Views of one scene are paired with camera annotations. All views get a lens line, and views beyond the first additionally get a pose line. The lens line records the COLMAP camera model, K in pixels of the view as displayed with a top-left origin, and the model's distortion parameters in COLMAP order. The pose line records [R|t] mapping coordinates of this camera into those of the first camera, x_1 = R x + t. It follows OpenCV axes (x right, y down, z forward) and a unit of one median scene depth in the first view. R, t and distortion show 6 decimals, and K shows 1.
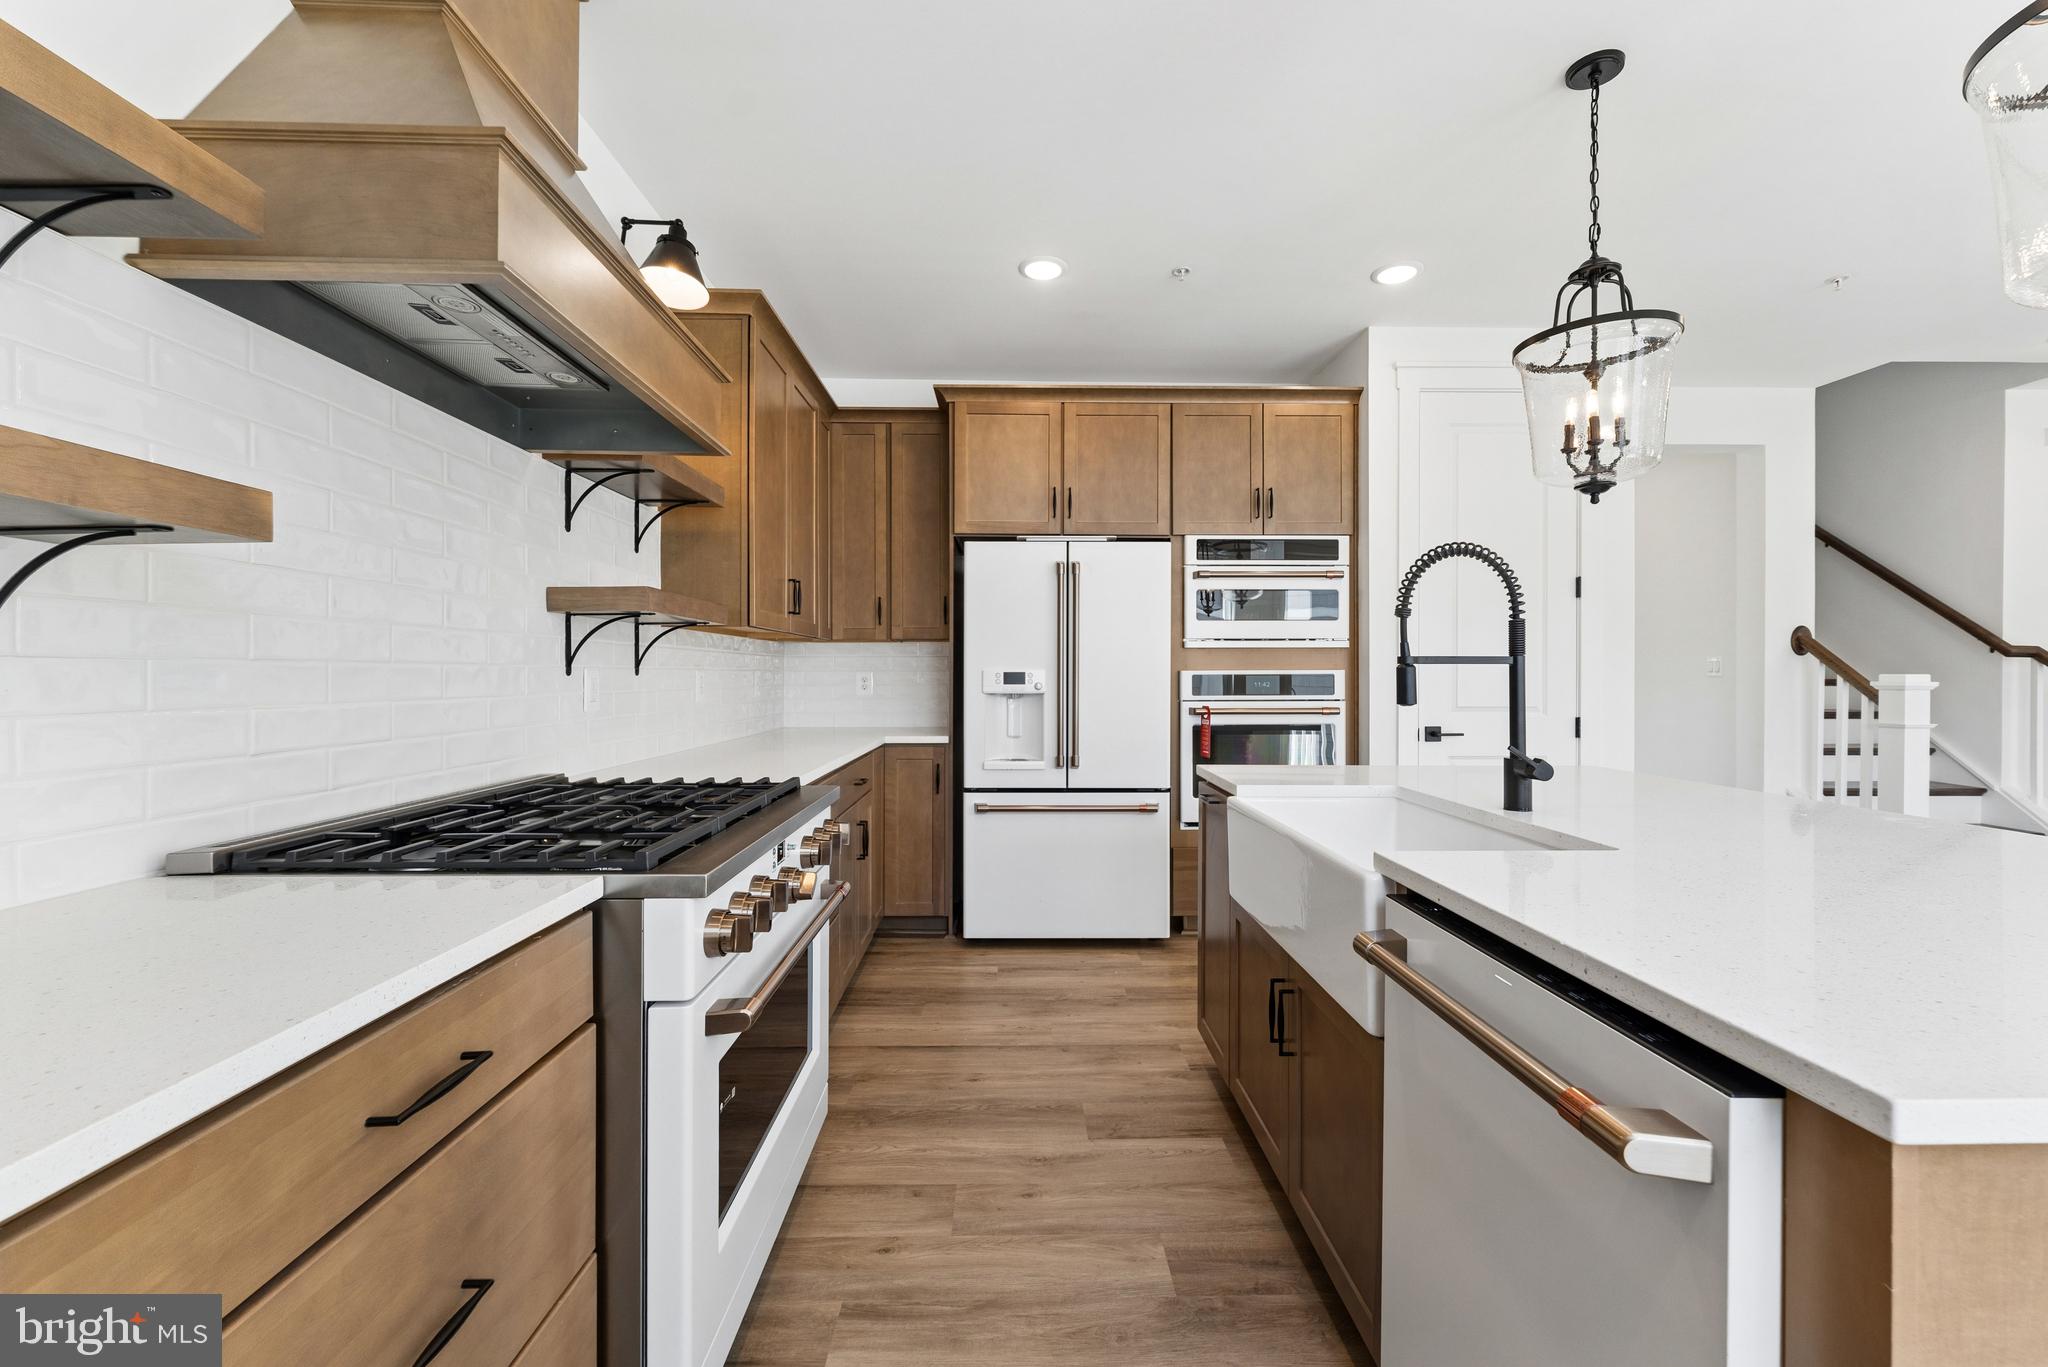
lens RADIAL K [[816.2, 0, 1024.7], [0, 816.2, 663.8], [0, 0, 1]] dist [0.001234, 0.000024]
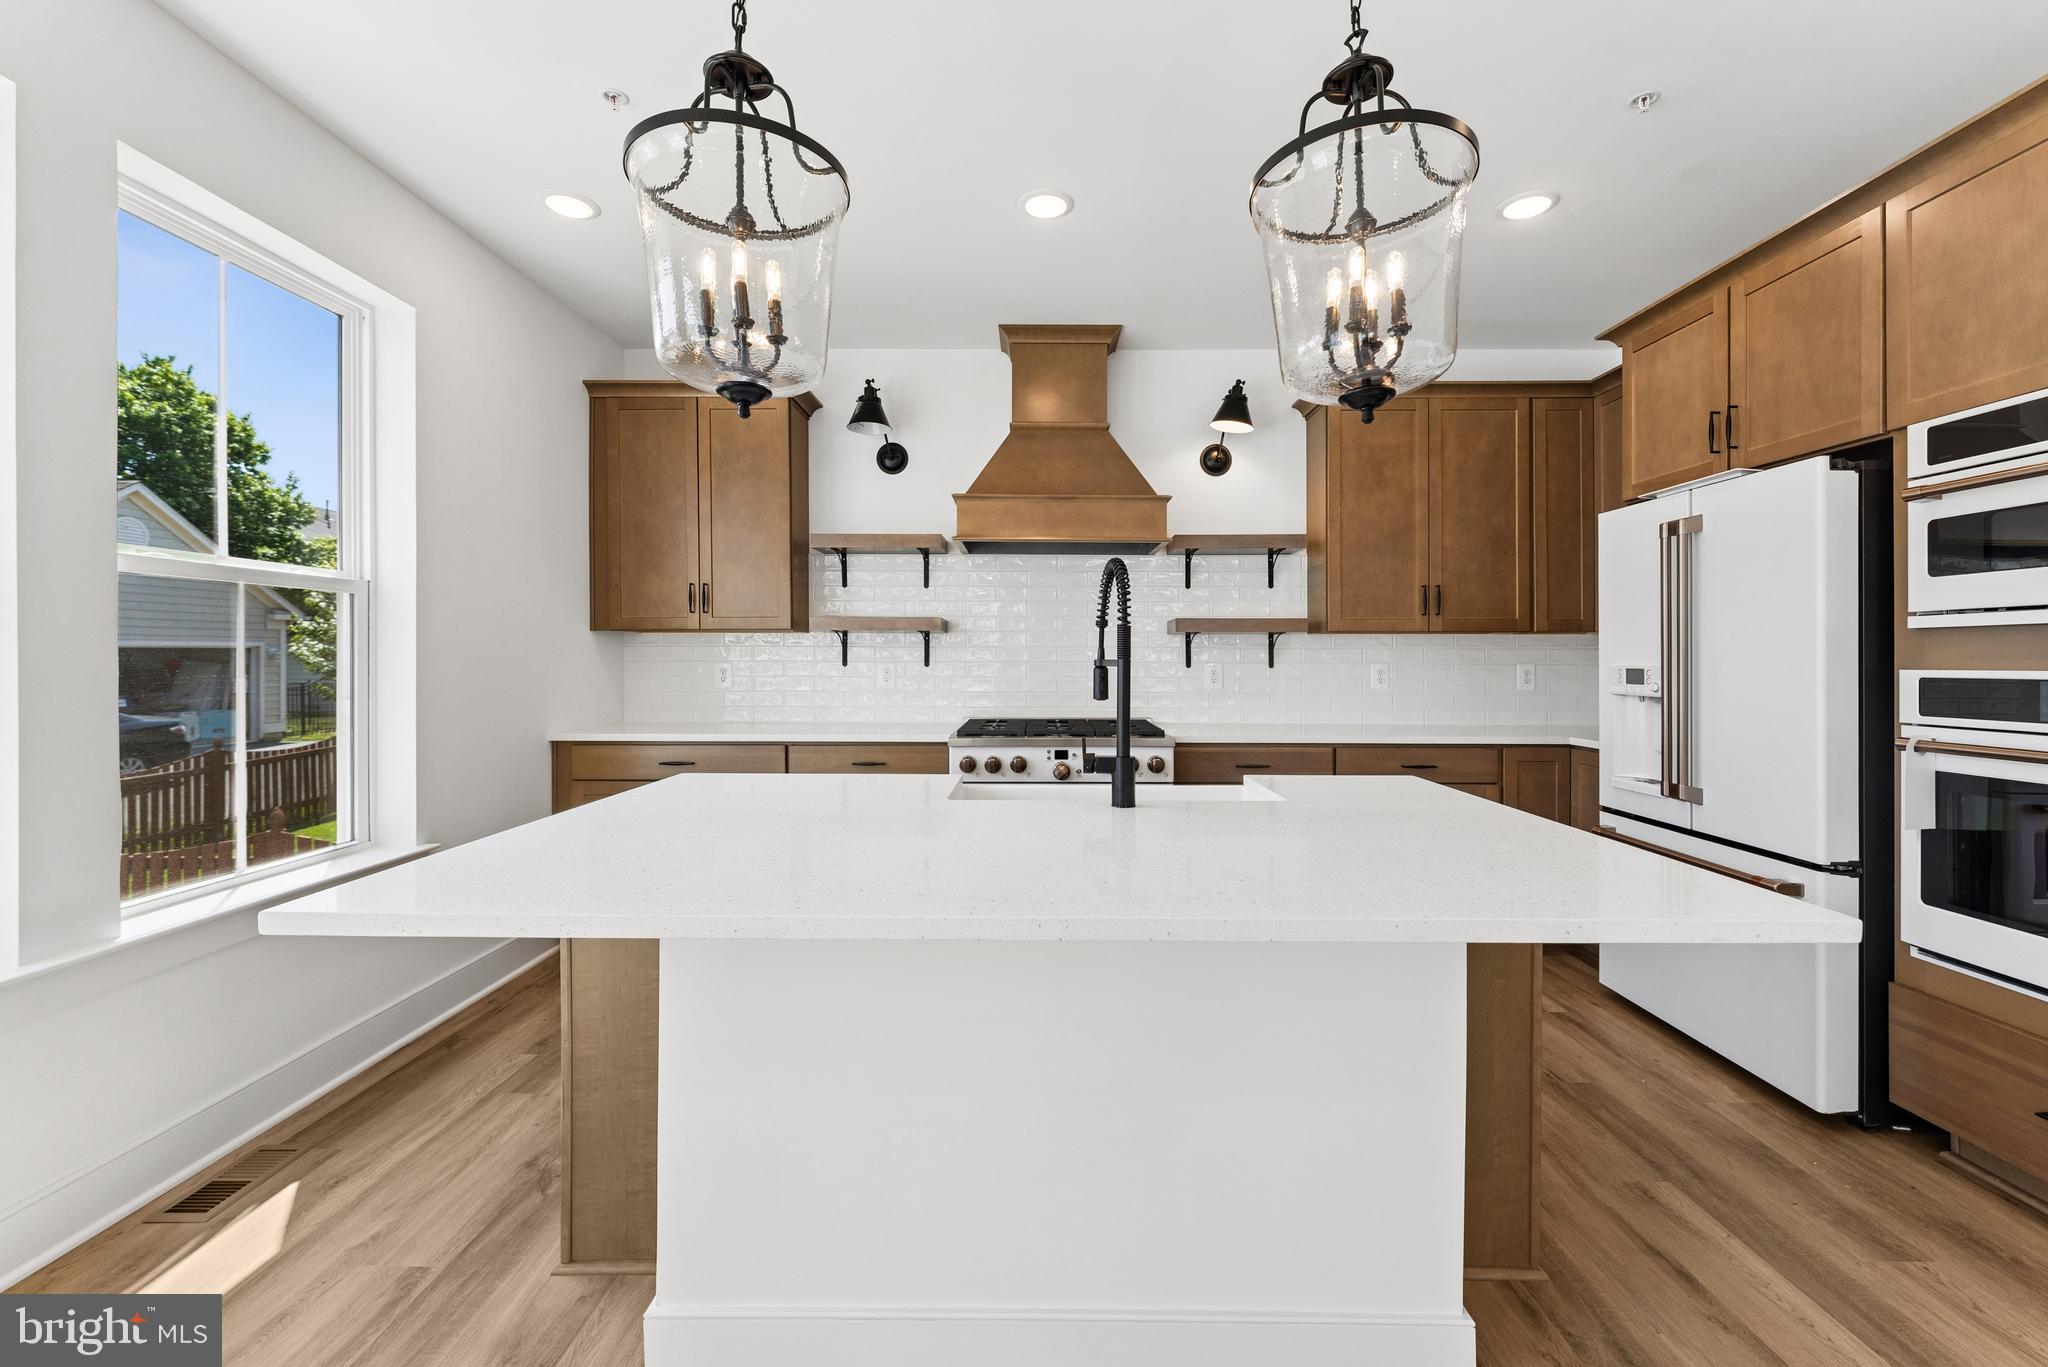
lens RADIAL K [[839.0, 0, 1032.6], [0, 839.0, 650.9], [0, 0, 1]] dist [0.004980, -0.000194]
pose [[-0.029248, -0.008275, -0.999538, 0.815504], [0.004377, 0.999955, -0.008407, -0.002872], [0.999563, -0.004621, -0.029210, 0.437832]]
